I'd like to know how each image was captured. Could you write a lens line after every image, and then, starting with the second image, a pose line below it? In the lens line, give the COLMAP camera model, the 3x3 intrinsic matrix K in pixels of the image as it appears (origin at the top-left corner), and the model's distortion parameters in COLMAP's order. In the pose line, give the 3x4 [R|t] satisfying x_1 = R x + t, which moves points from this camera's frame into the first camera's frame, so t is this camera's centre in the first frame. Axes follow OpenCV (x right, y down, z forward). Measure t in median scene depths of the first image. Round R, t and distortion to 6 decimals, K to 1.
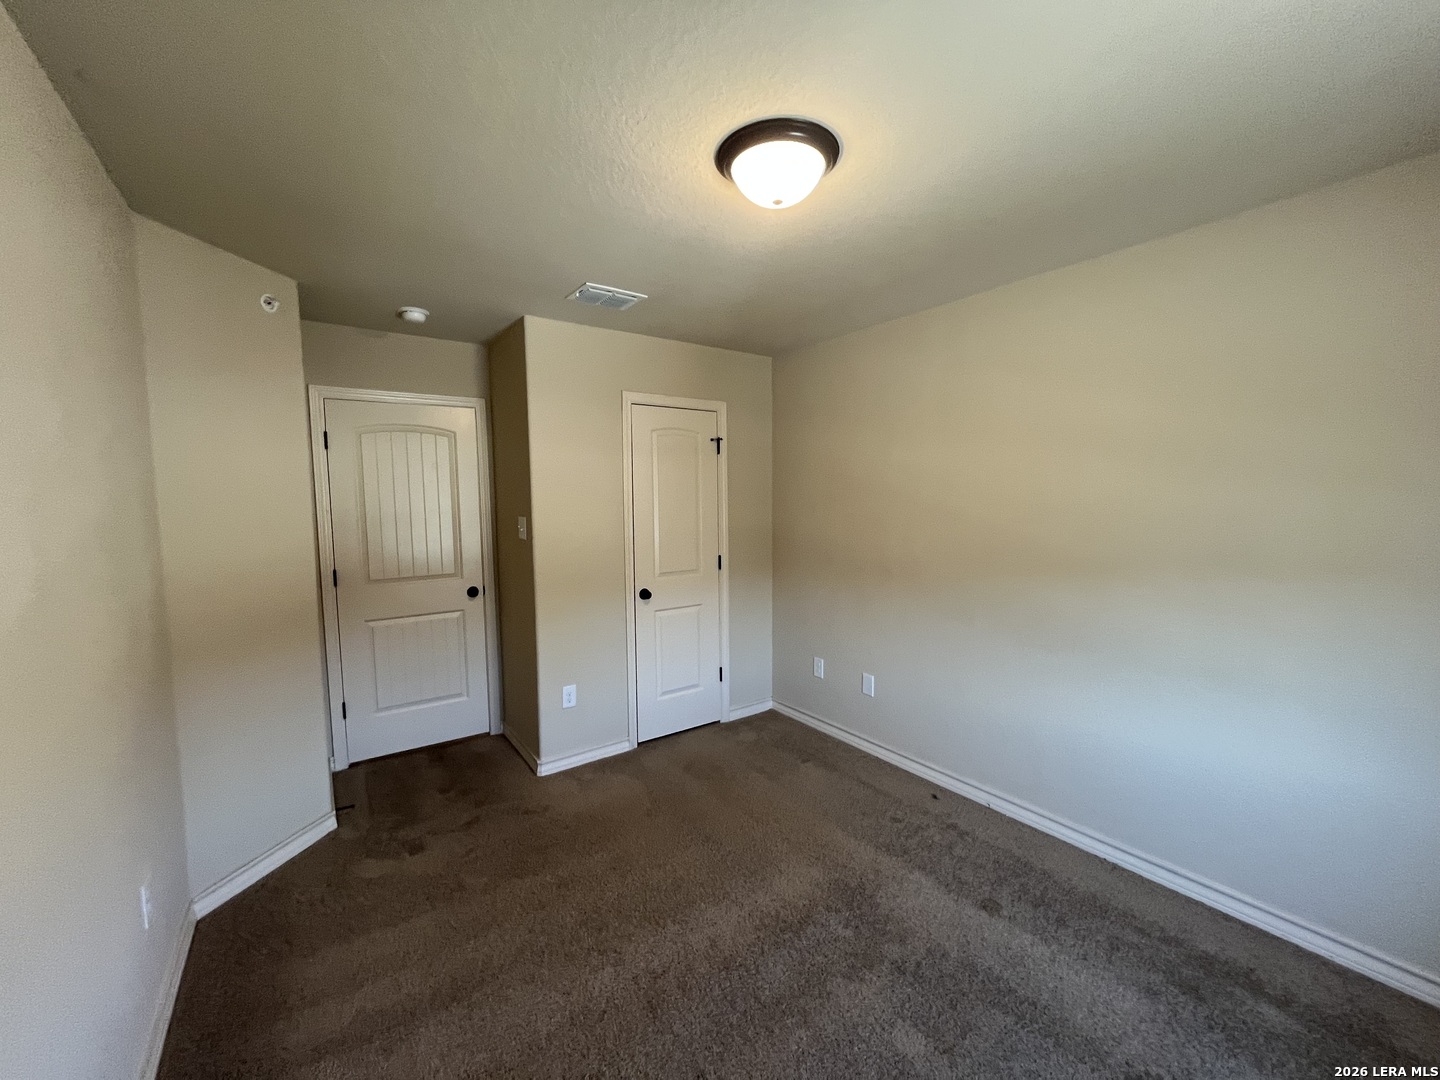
lens RADIAL K [[581.4, 0, 717.1], [0, 581.4, 540.4], [0, 0, 1]] dist [0.000138, -0.000087]
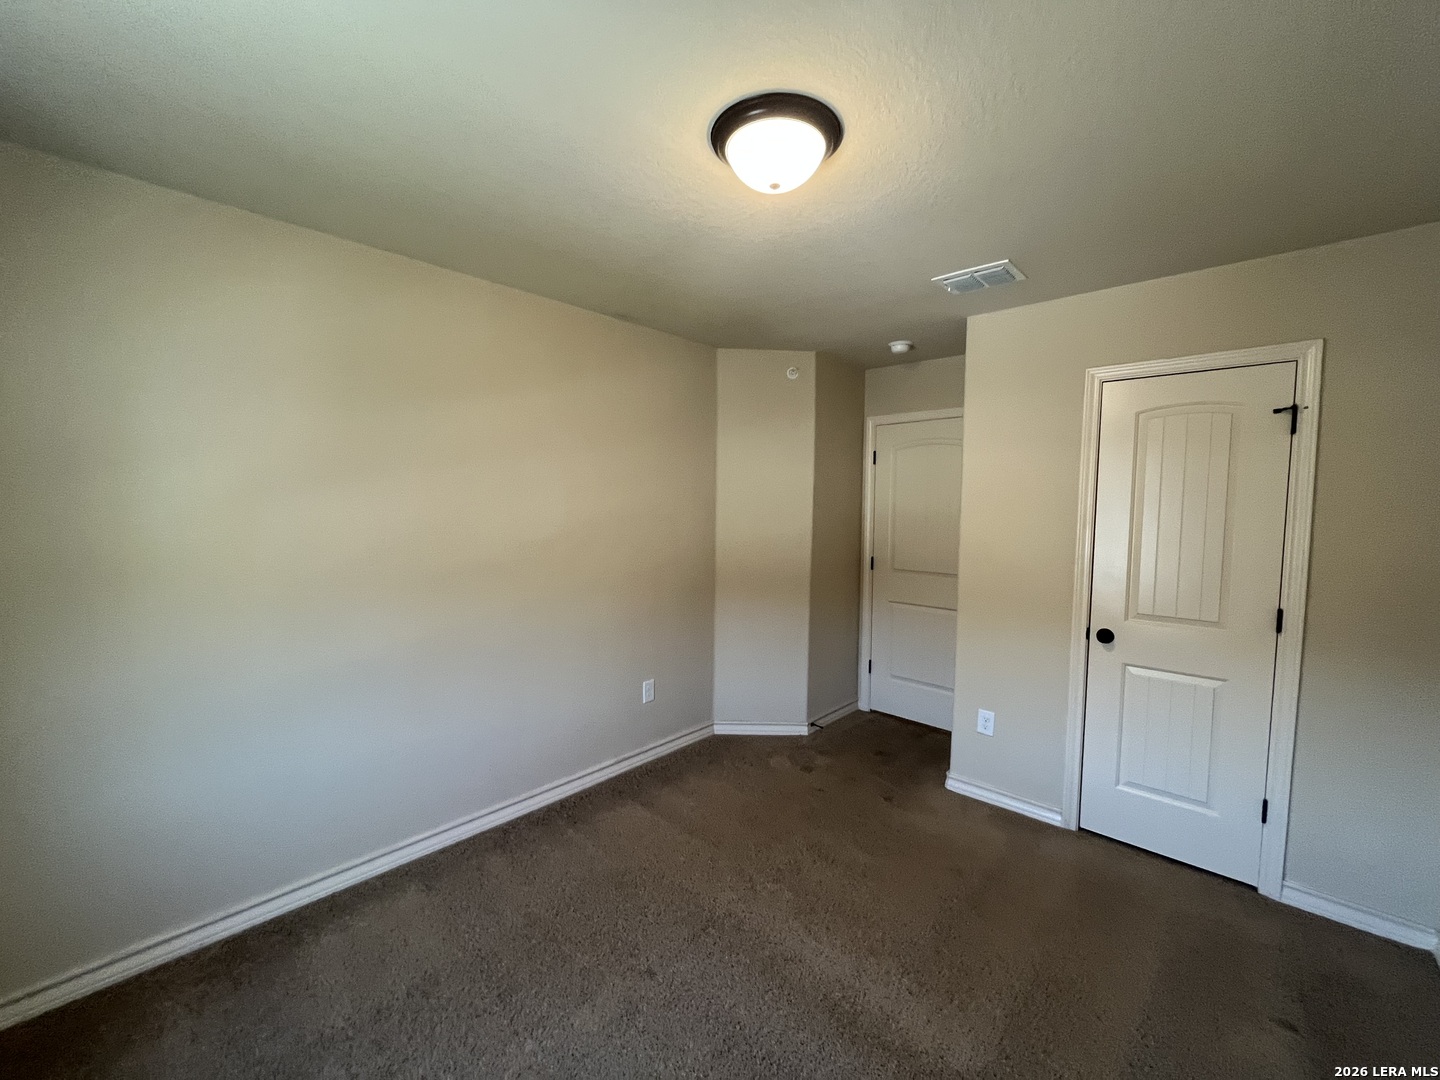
lens RADIAL K [[578.4, 0, 719.5], [0, 578.4, 539.6], [0, 0, 1]] dist [-0.002417, -0.000604]
pose [[0.208299, 0.076523, -0.975067, 0.506231], [-0.087566, 0.994390, 0.059333, -0.032438], [0.974137, 0.073024, 0.213832, 0.371919]]
